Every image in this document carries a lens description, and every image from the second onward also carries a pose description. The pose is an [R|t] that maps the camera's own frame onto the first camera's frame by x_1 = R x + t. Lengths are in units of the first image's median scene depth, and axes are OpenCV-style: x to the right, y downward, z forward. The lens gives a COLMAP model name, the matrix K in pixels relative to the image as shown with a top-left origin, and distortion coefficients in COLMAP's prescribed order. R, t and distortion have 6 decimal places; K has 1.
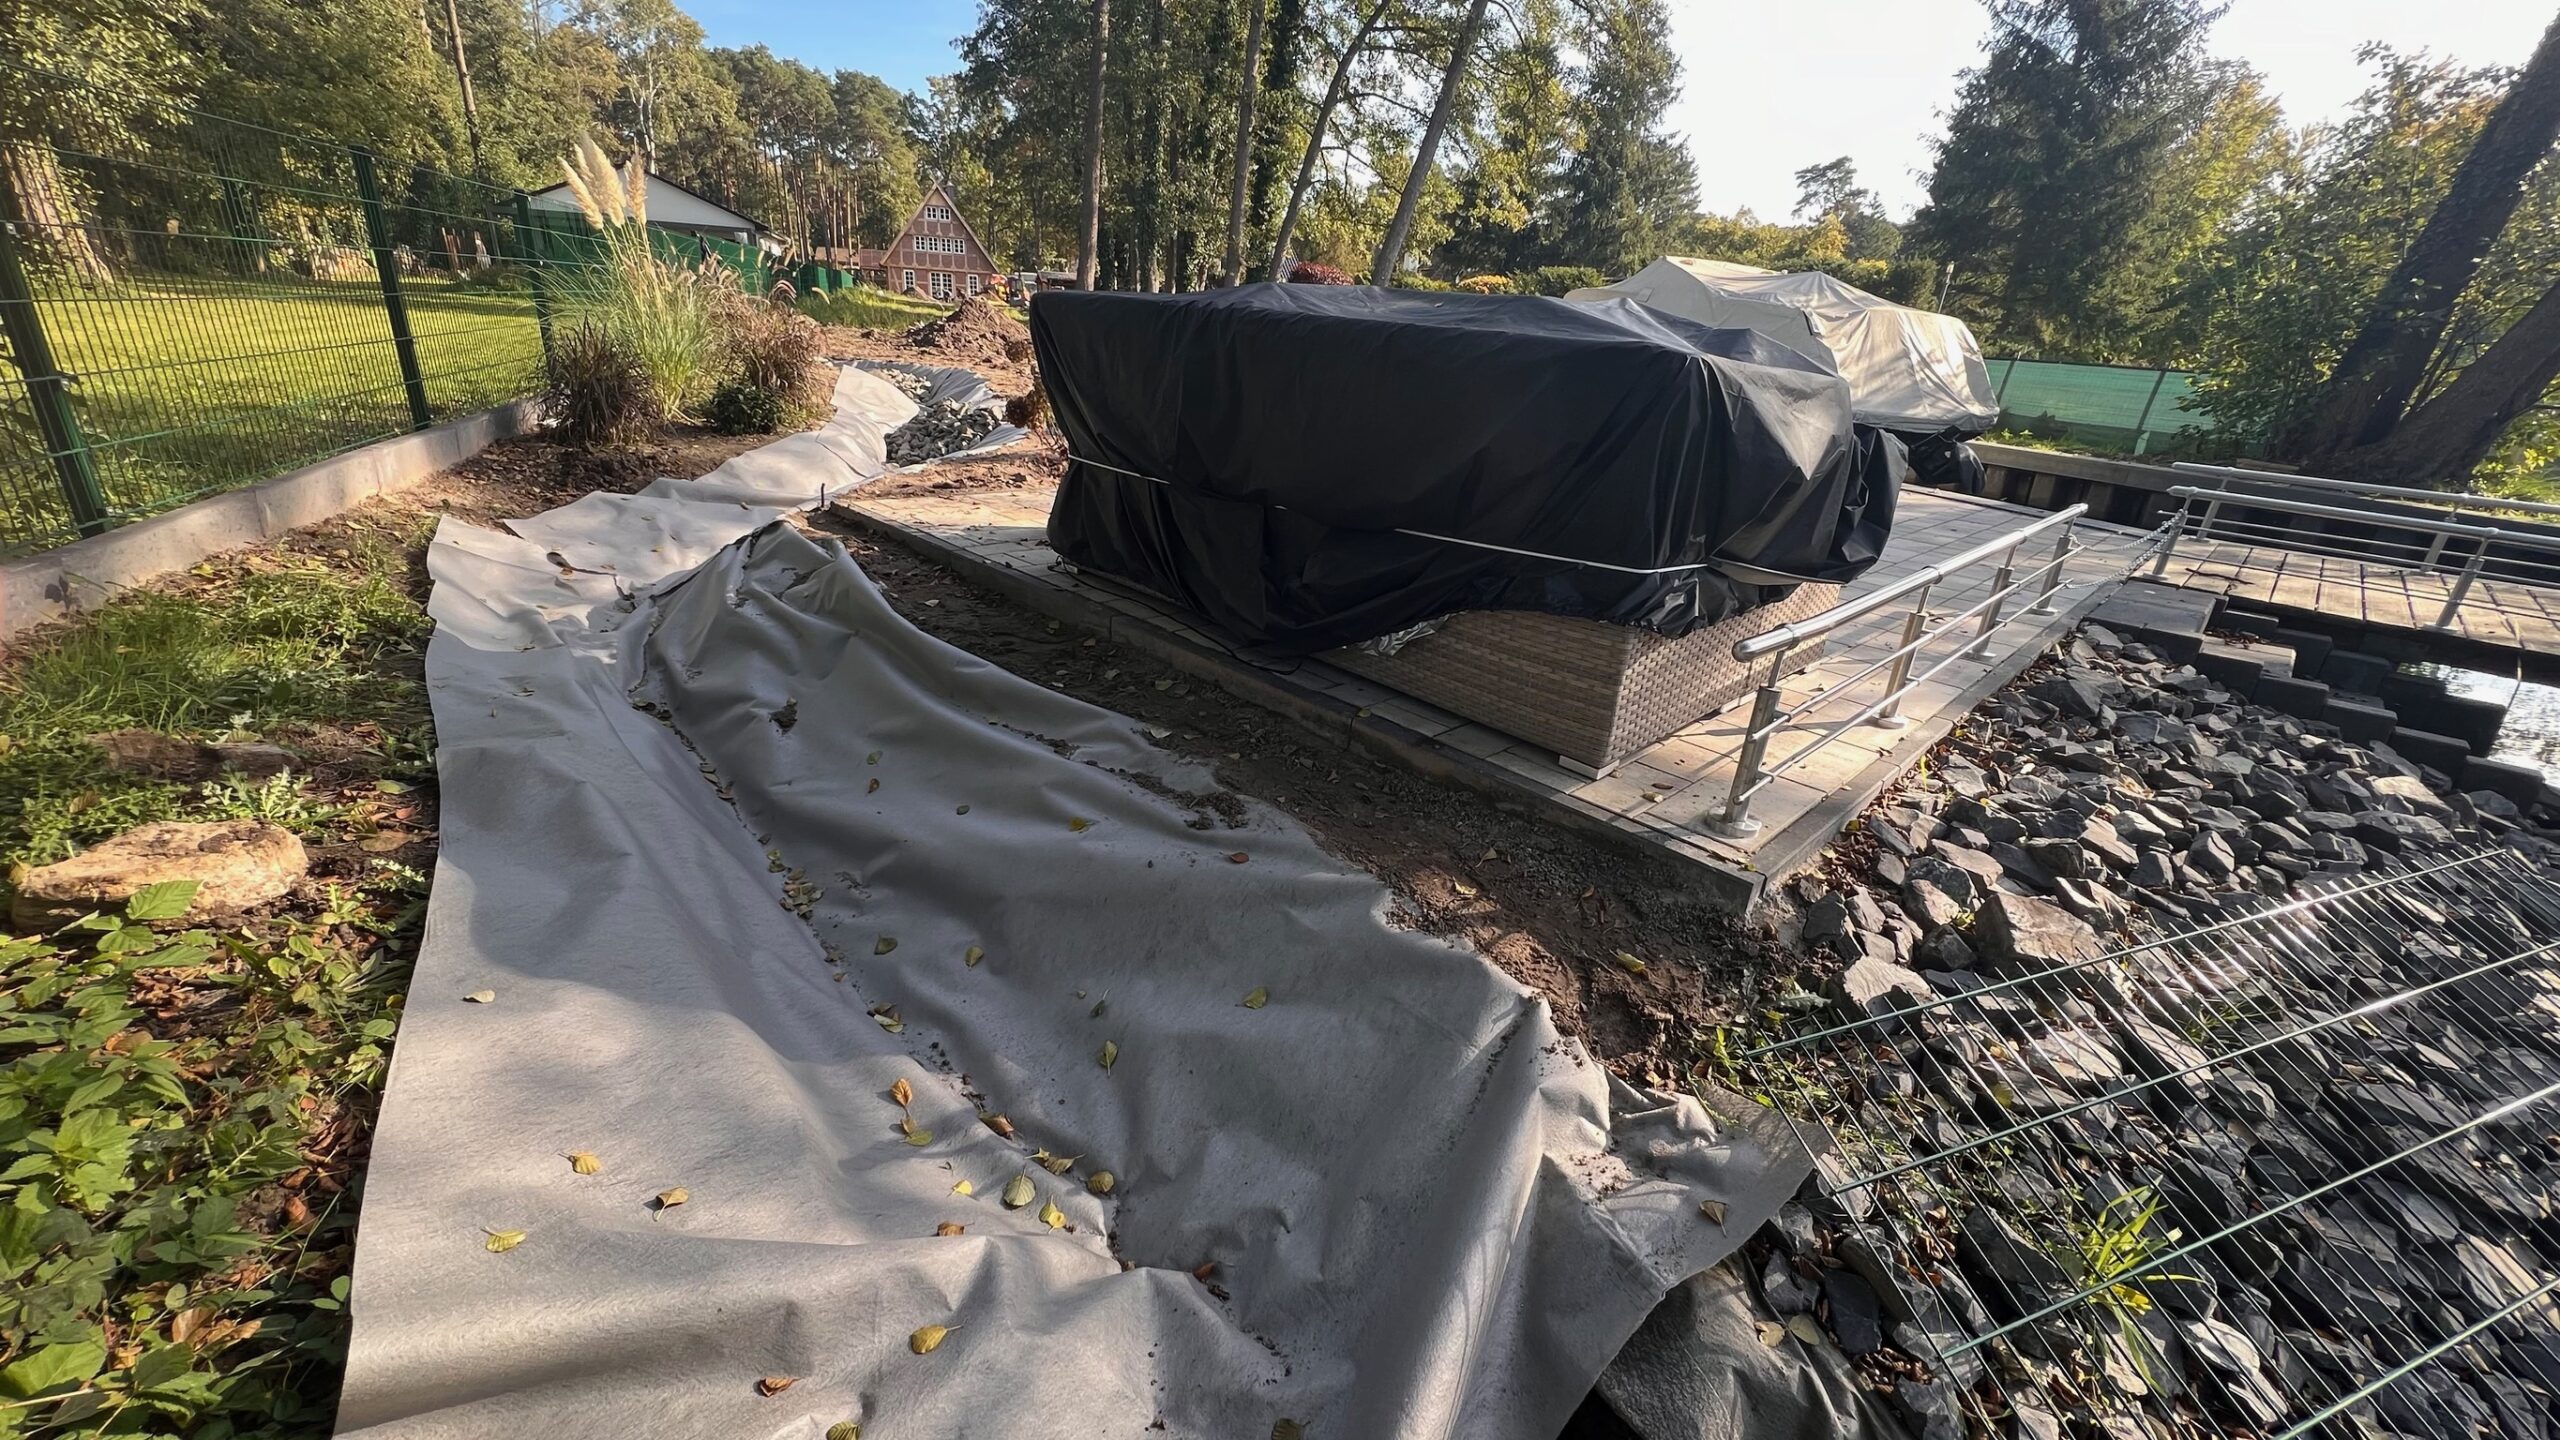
lens RADIAL K [[1017.6, 0, 1280.0], [0, 1017.6, 720.0], [0, 0, 1]] dist [0.000054, 0.000027]
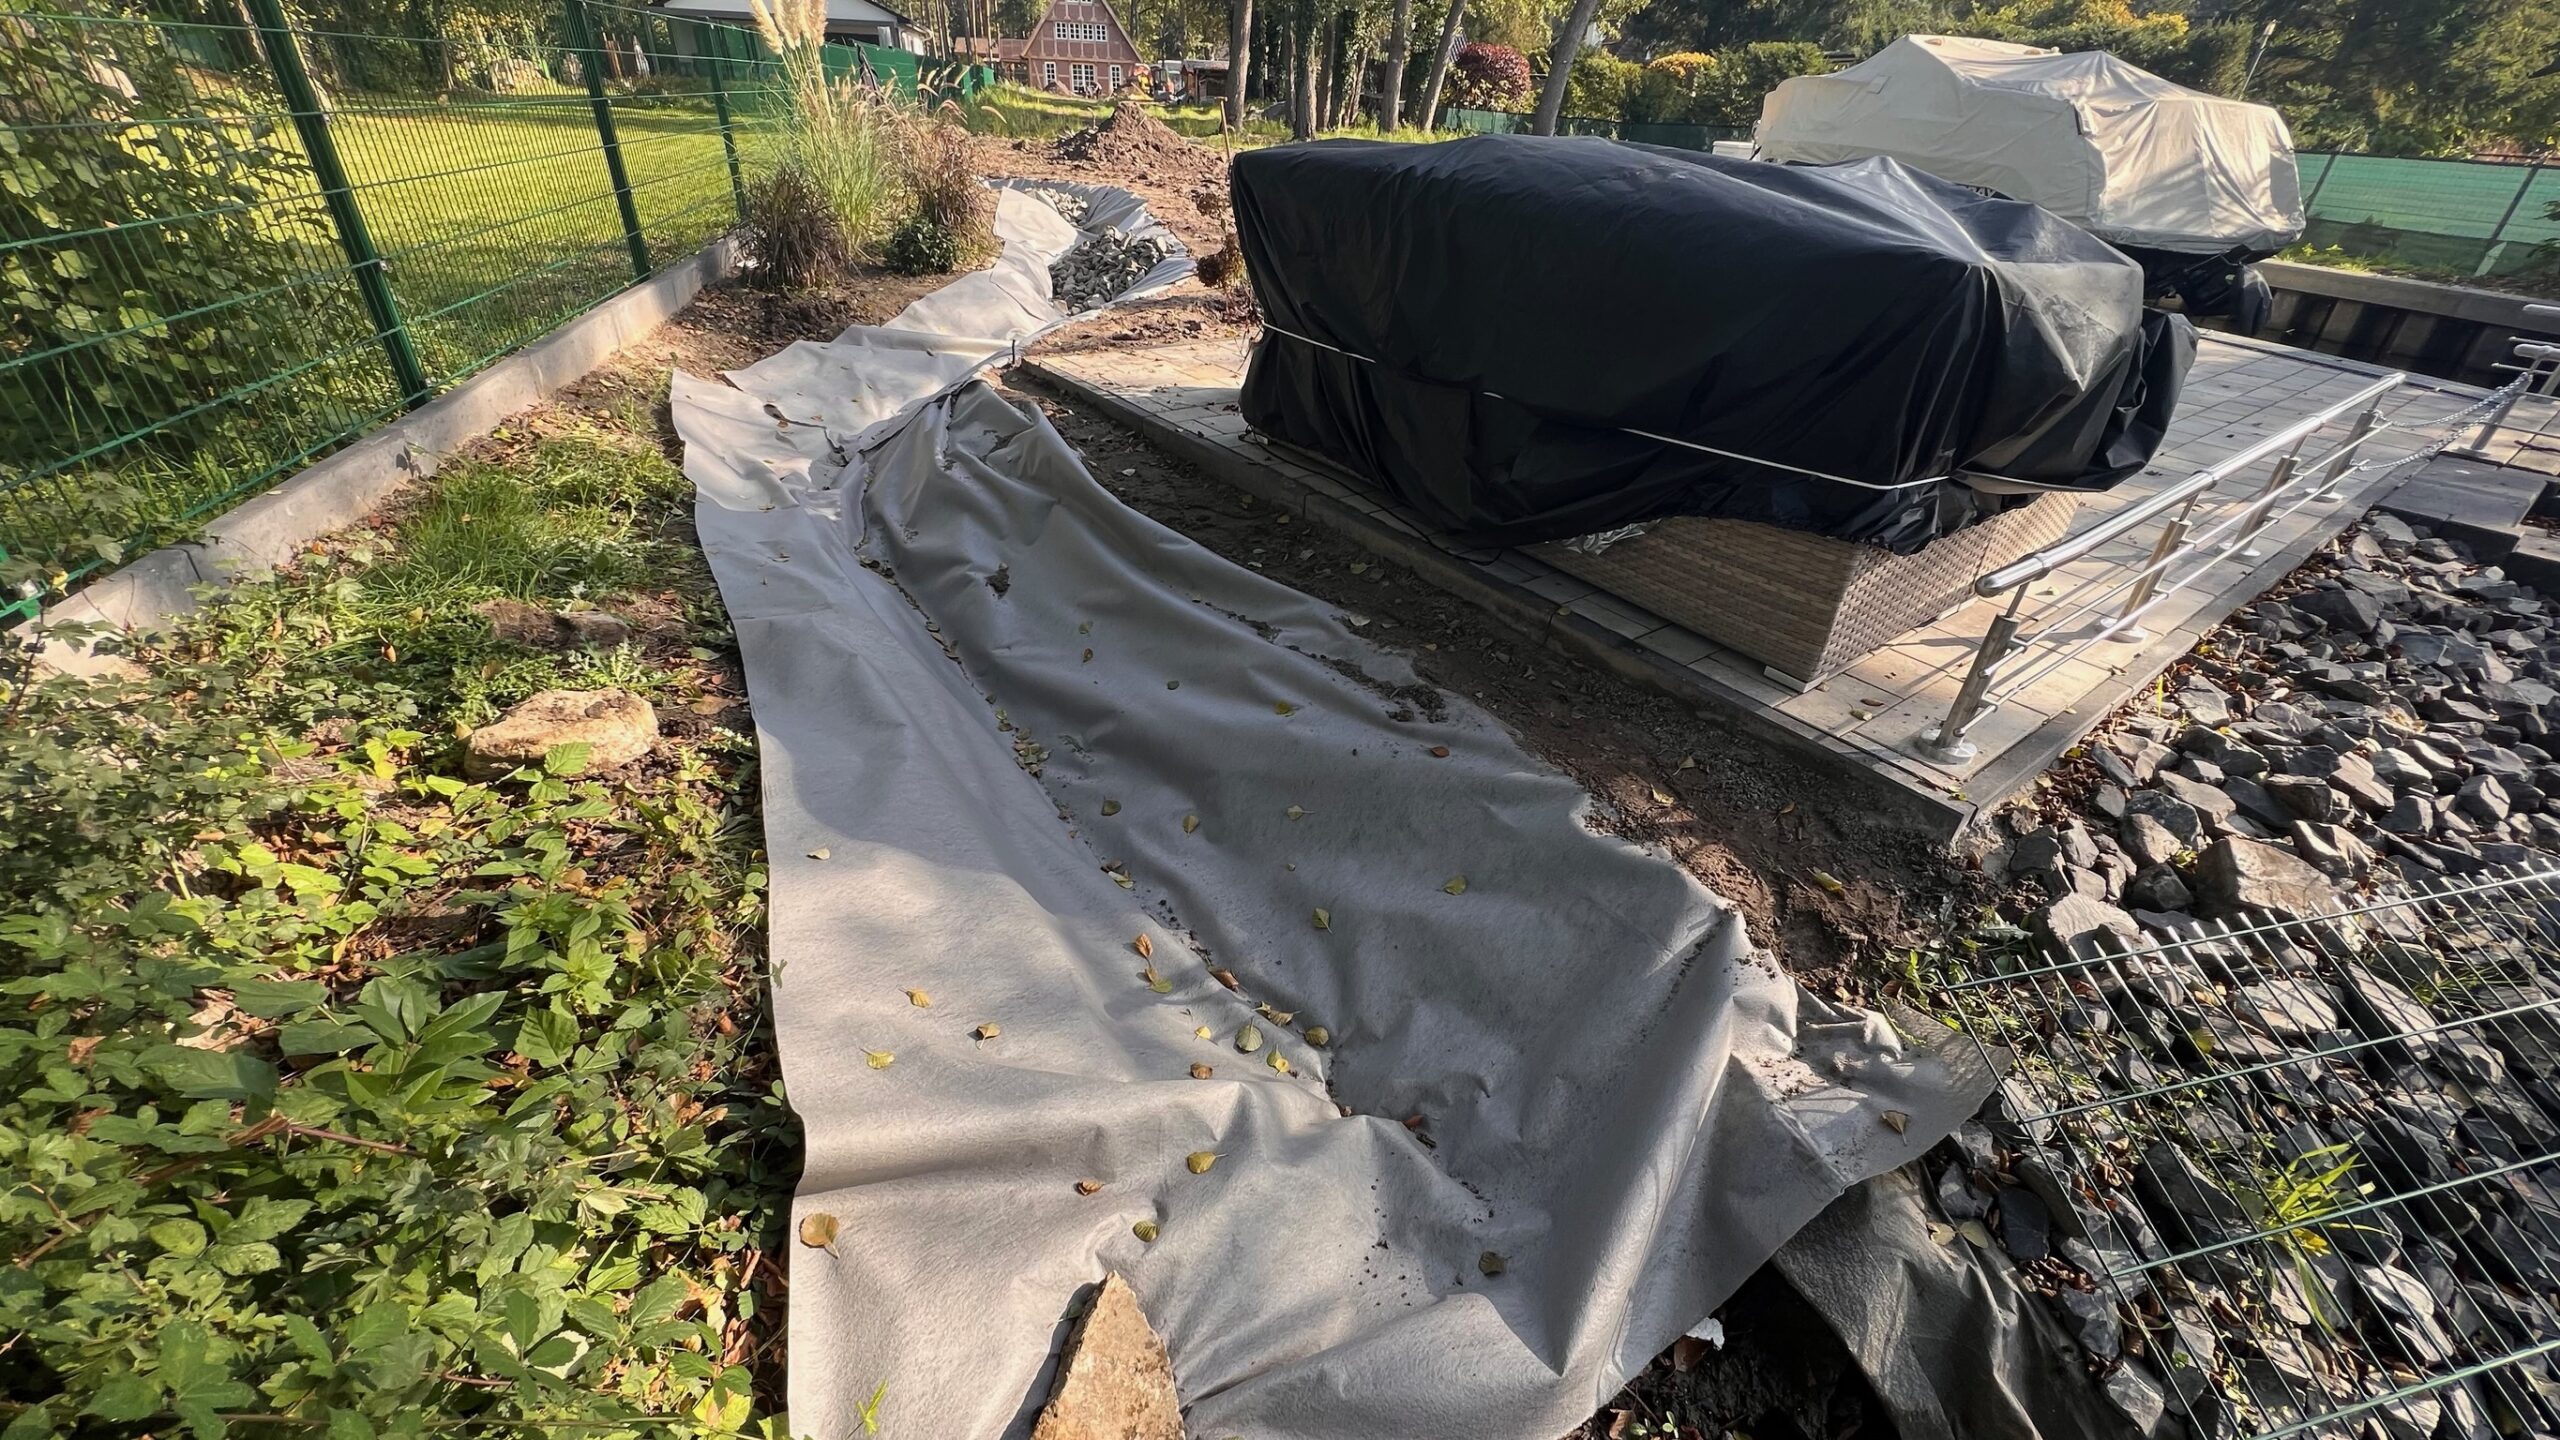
lens RADIAL K [[1017.6, 0, 1280.0], [0, 1017.6, 720.0], [0, 0, 1]] dist [0.000054, 0.000027]
pose [[0.991066, 0.049075, -0.124017, -0.081862], [-0.027571, 0.985144, 0.169500, -0.078406], [0.130493, -0.164566, 0.977696, -0.058759]]
